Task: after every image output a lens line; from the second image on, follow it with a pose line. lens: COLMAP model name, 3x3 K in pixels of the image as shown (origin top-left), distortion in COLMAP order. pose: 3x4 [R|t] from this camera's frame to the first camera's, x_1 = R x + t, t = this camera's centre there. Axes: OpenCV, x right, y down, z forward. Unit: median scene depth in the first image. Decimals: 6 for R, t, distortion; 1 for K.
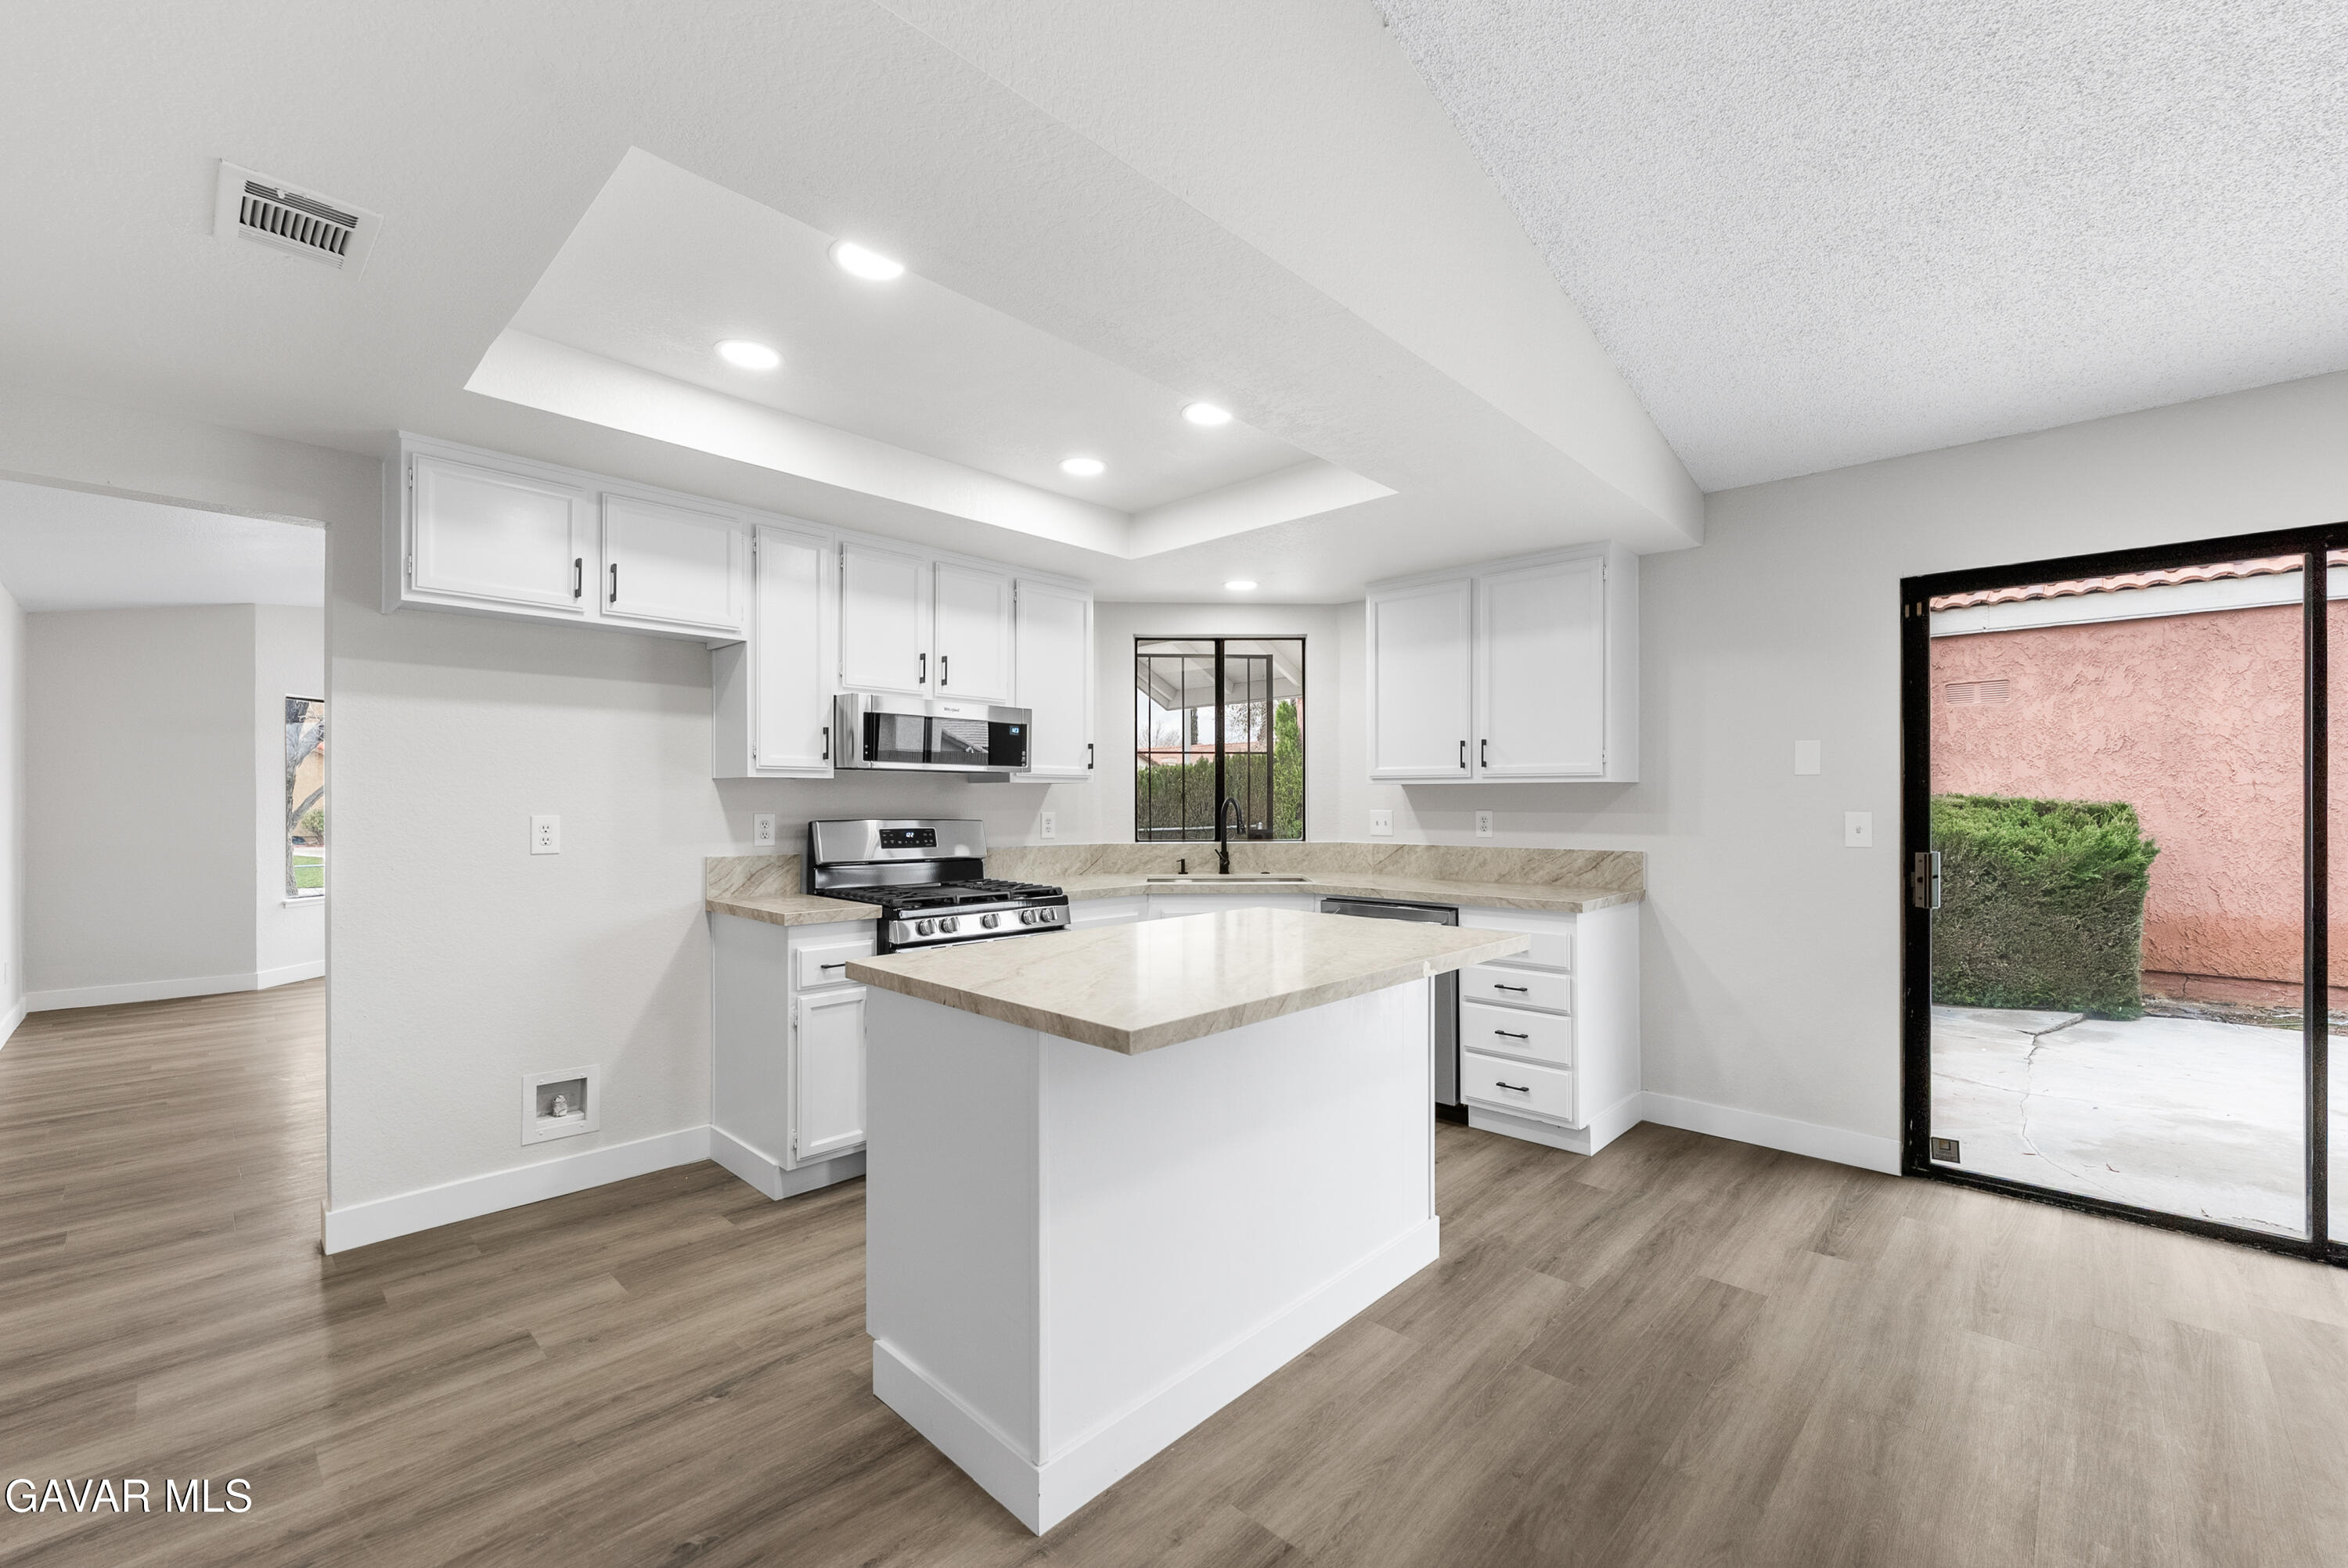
lens RADIAL K [[959.8, 0, 1184.1], [0, 959.8, 800.6], [0, 0, 1]] dist [-0.000630, -0.000364]
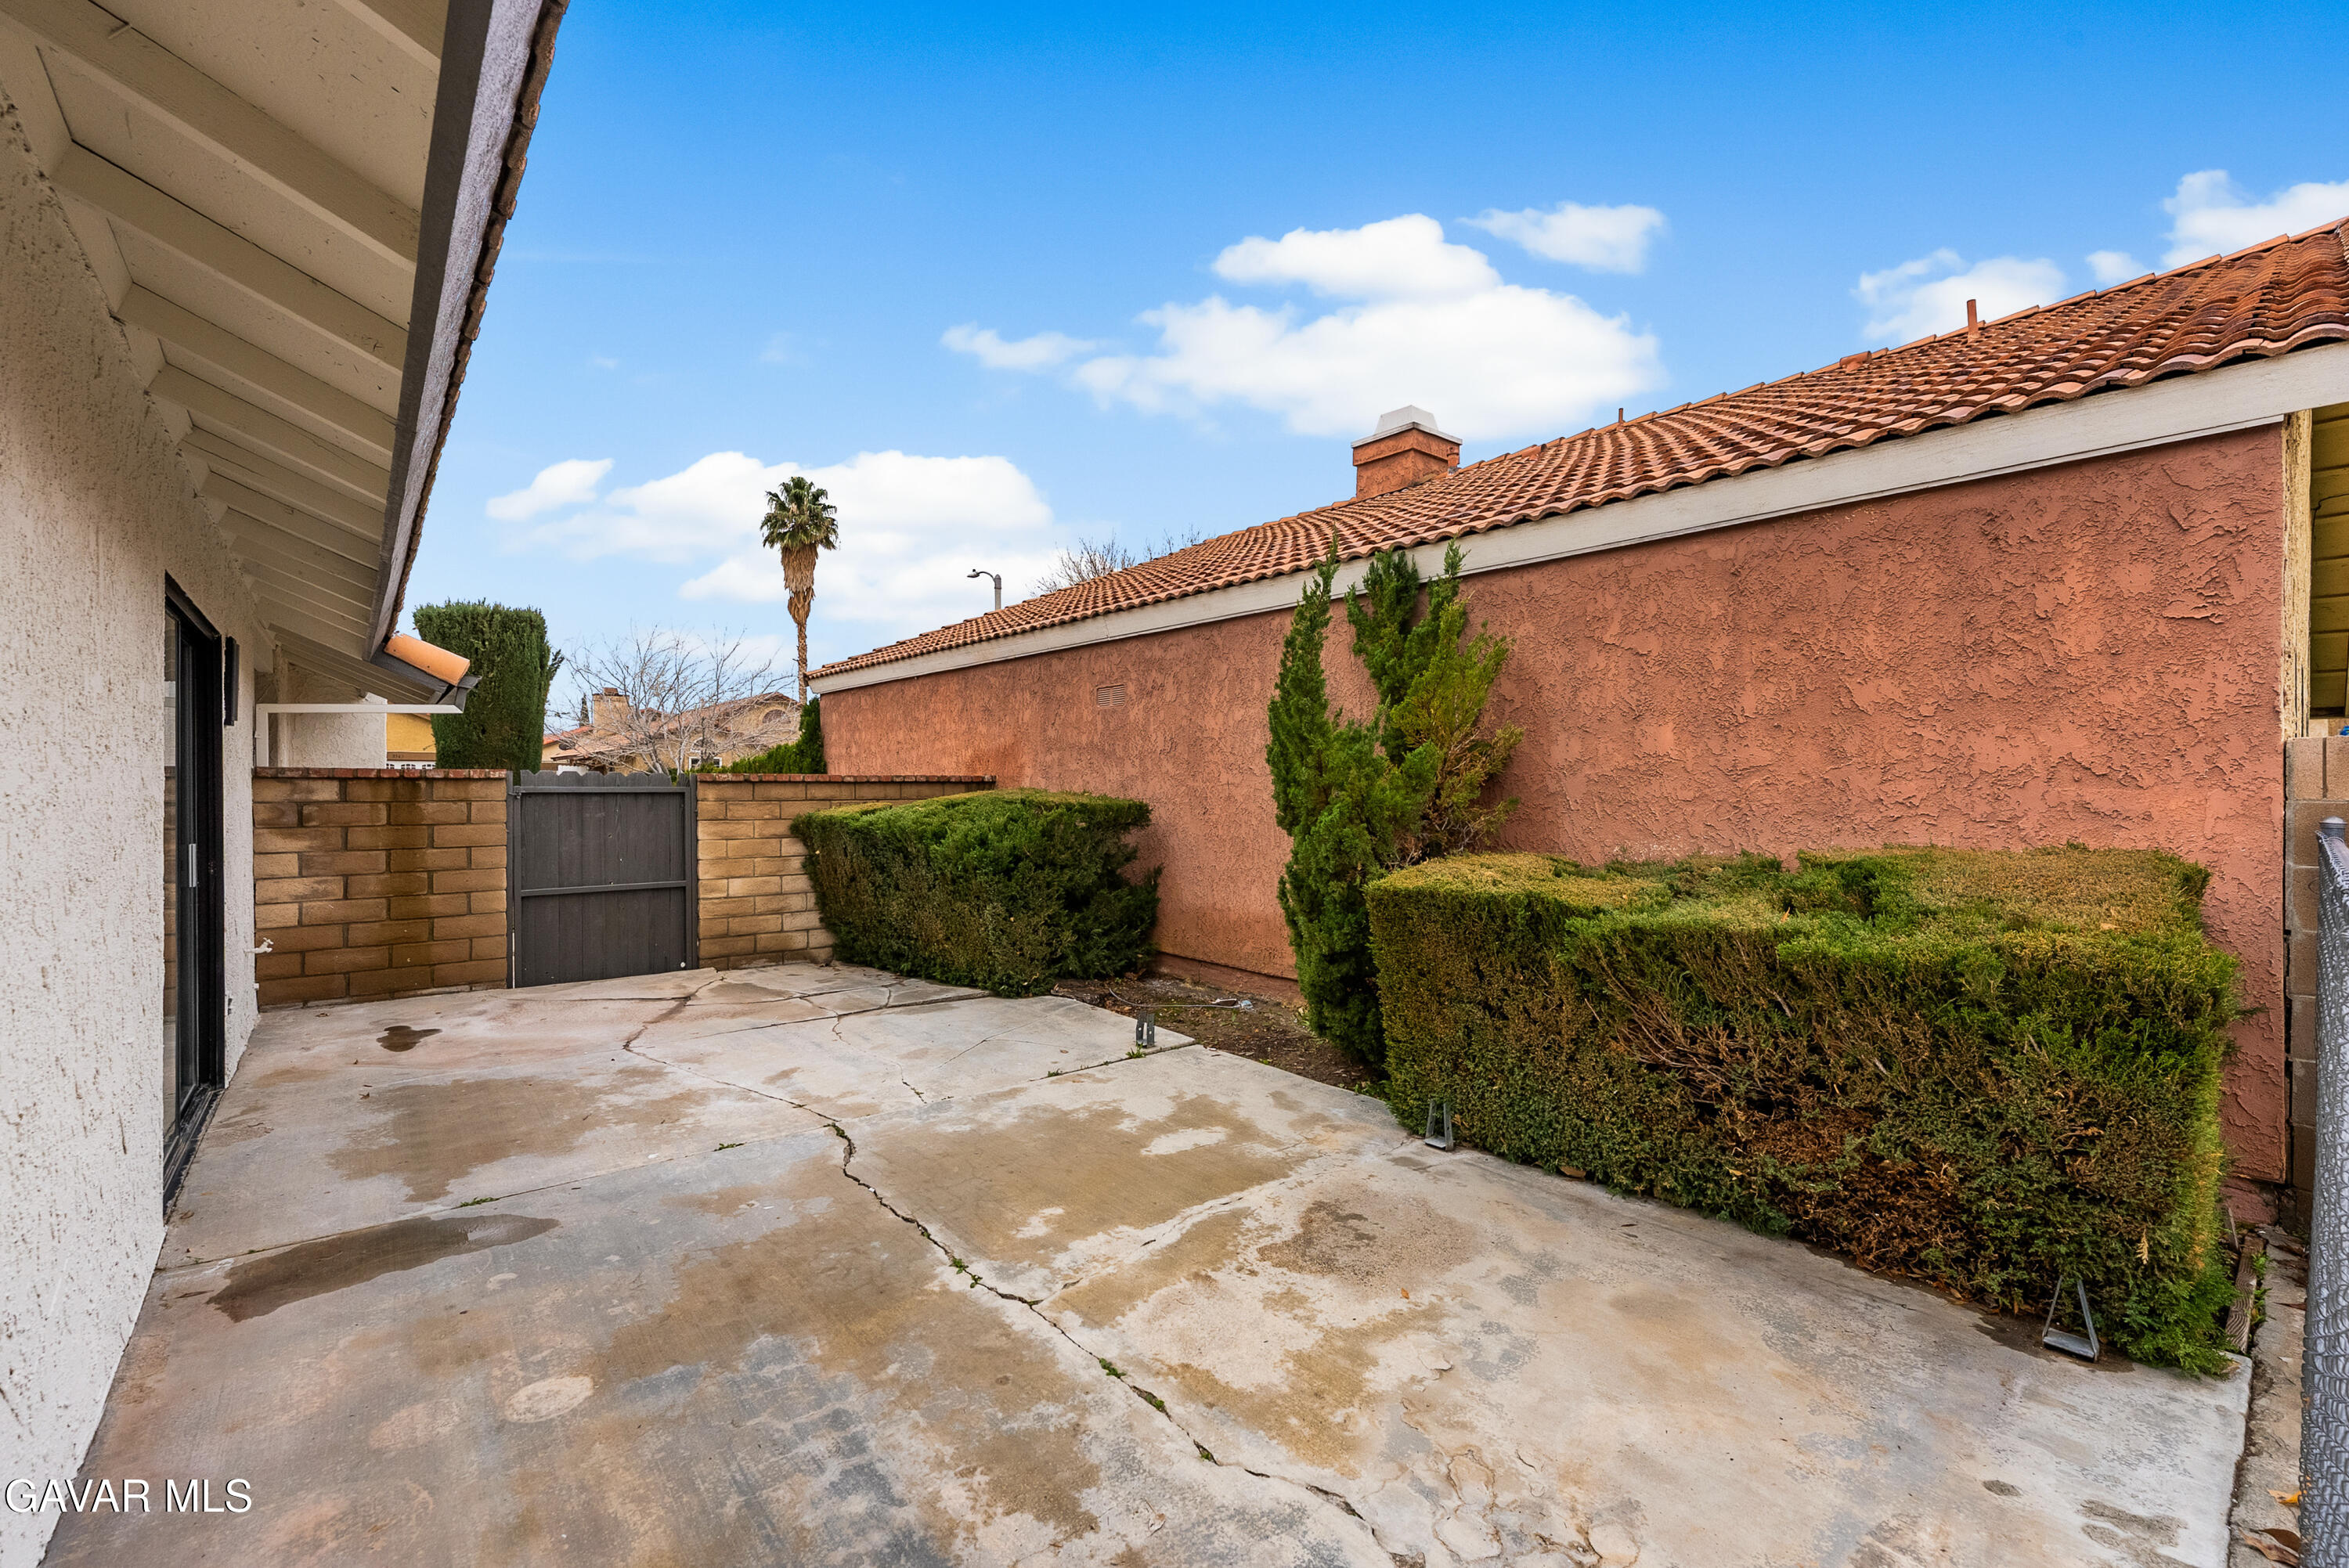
lens RADIAL K [[970.2, 0, 1146.7], [0, 970.2, 792.4], [0, 0, 1]] dist [0.011451, -0.000279]
pose [[0.994410, 0.001583, -0.105579, 2.058352], [-0.000341, 0.999931, 0.011780, -0.037869], [0.105591, -0.011679, 0.994341, -0.155772]]
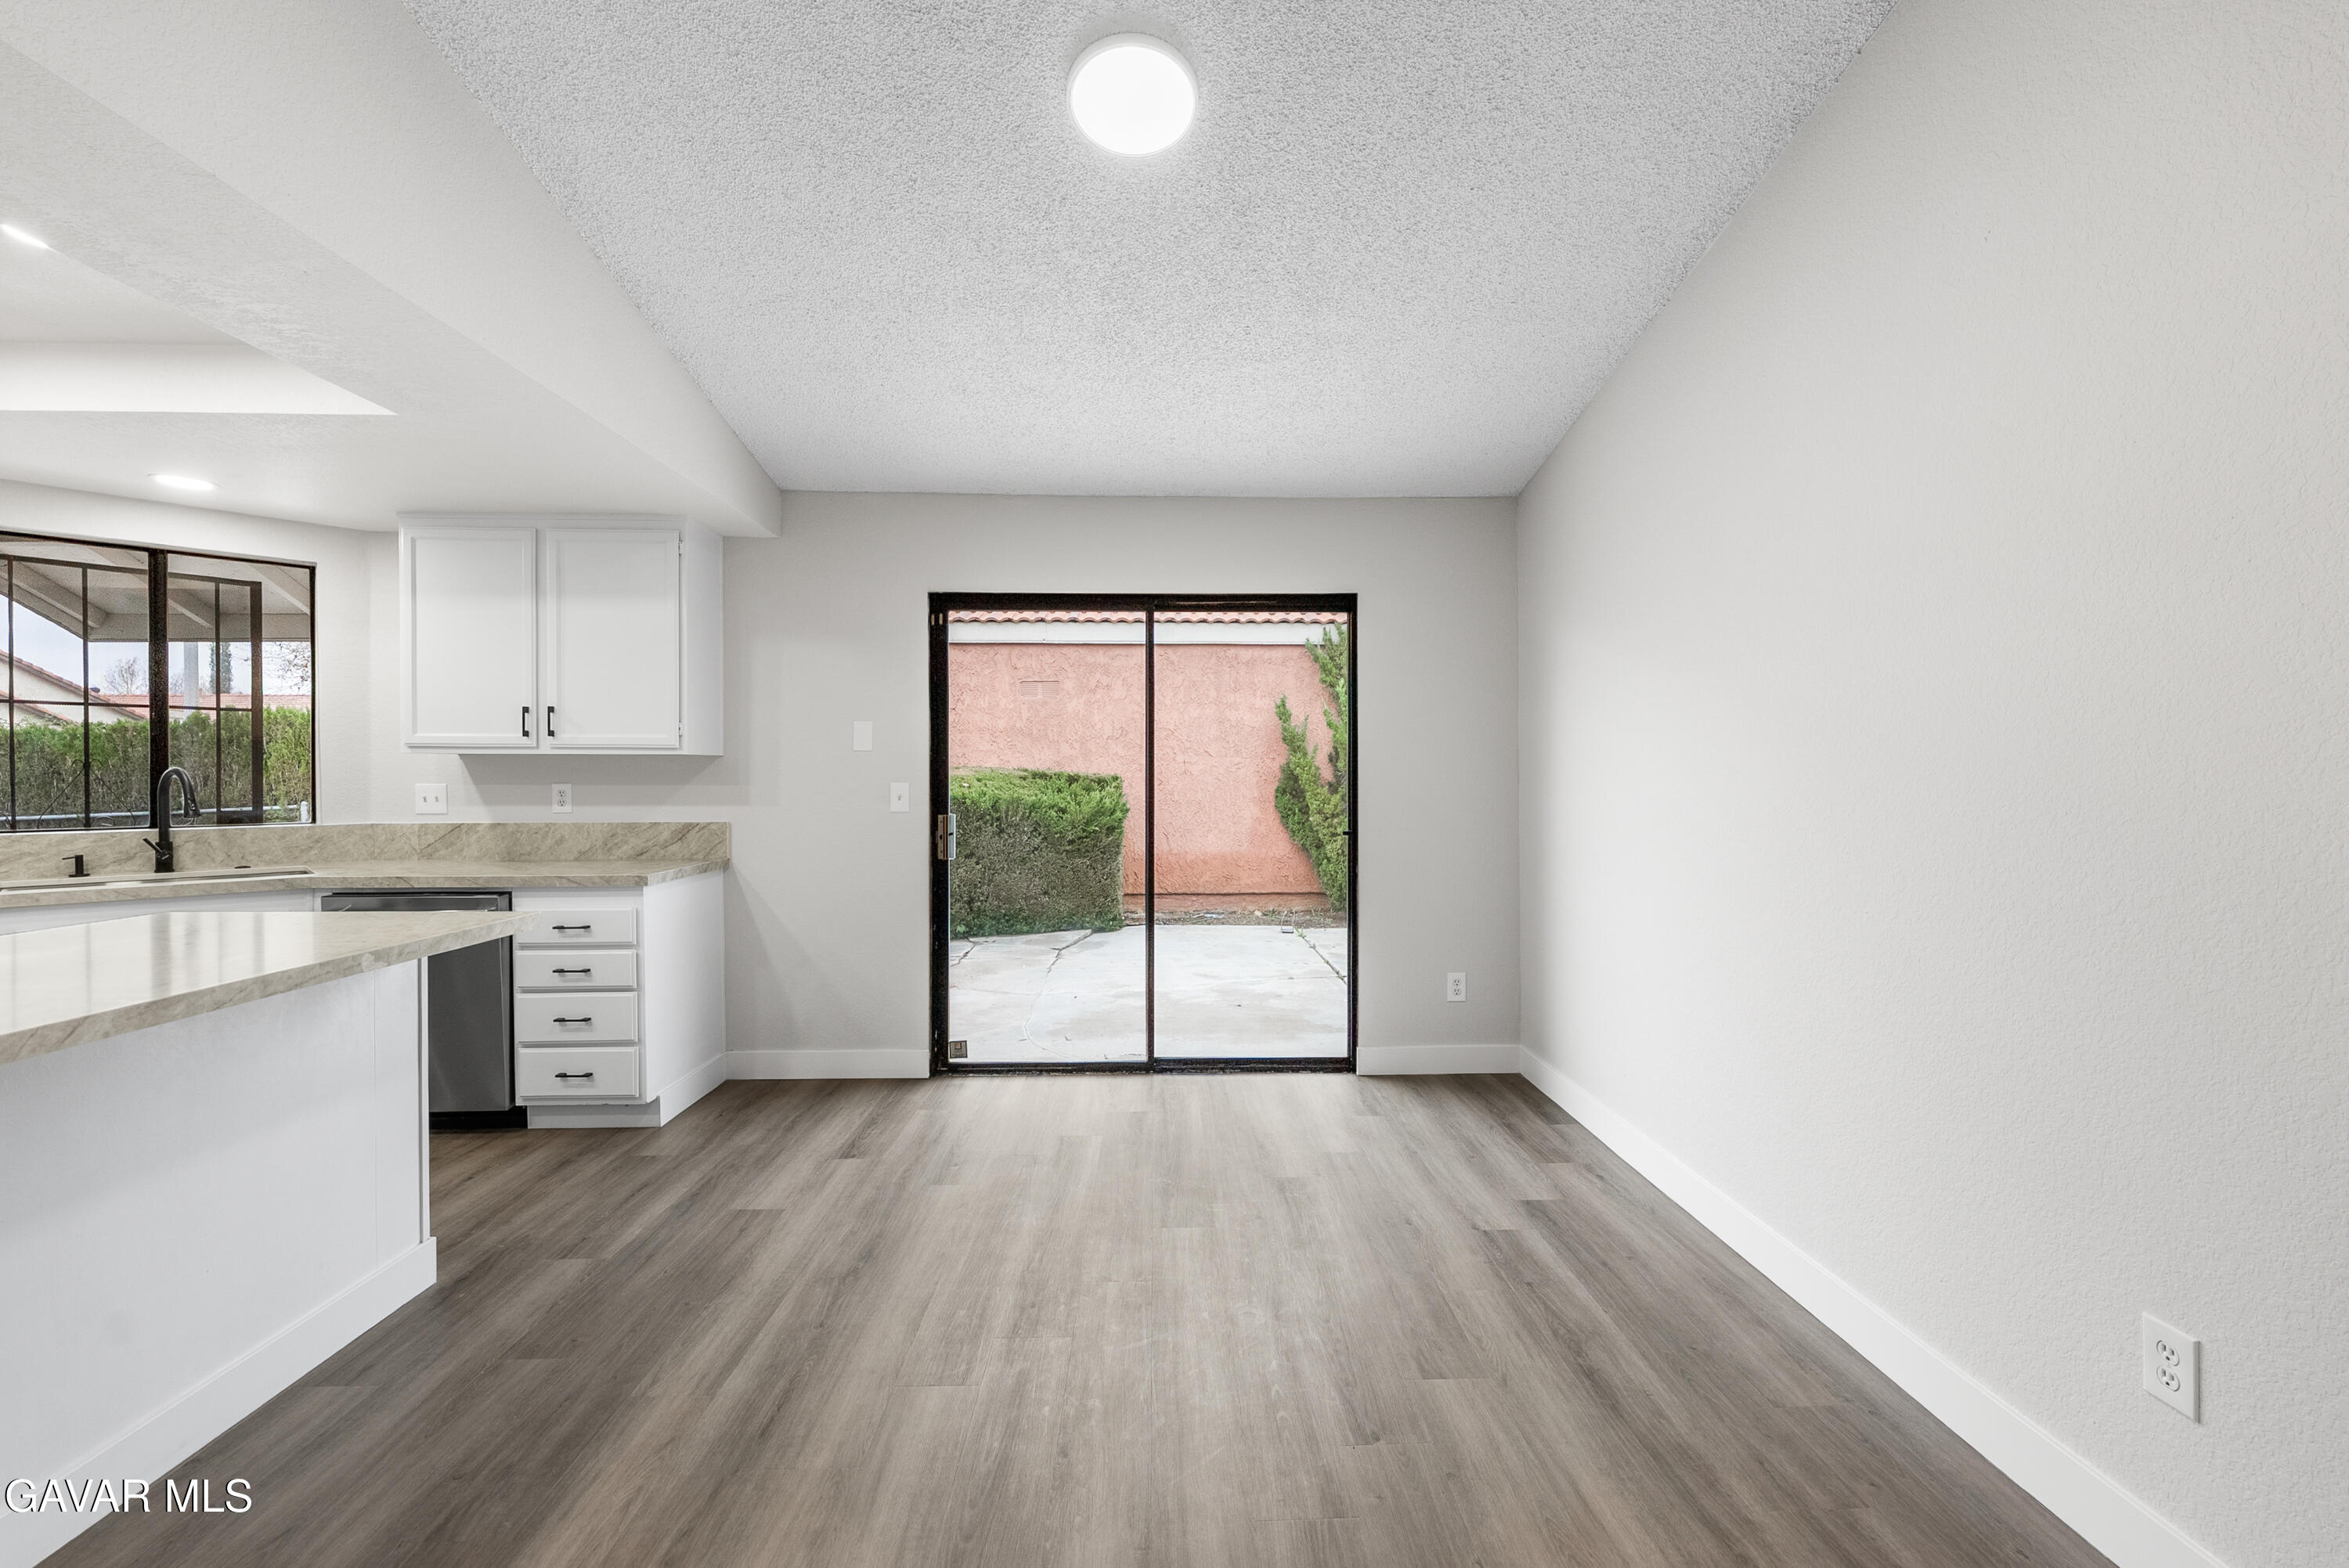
lens RADIAL K [[966.7, 0, 1183.5], [0, 966.7, 780.5], [0, 0, 1]] dist [-0.001135, -0.000406]
pose [[0.704817, -0.004053, 0.709377, 0.093727], [-0.001288, 0.999975, 0.006992, 0.000092], [-0.709388, -0.005842, 0.704794, -0.099868]]
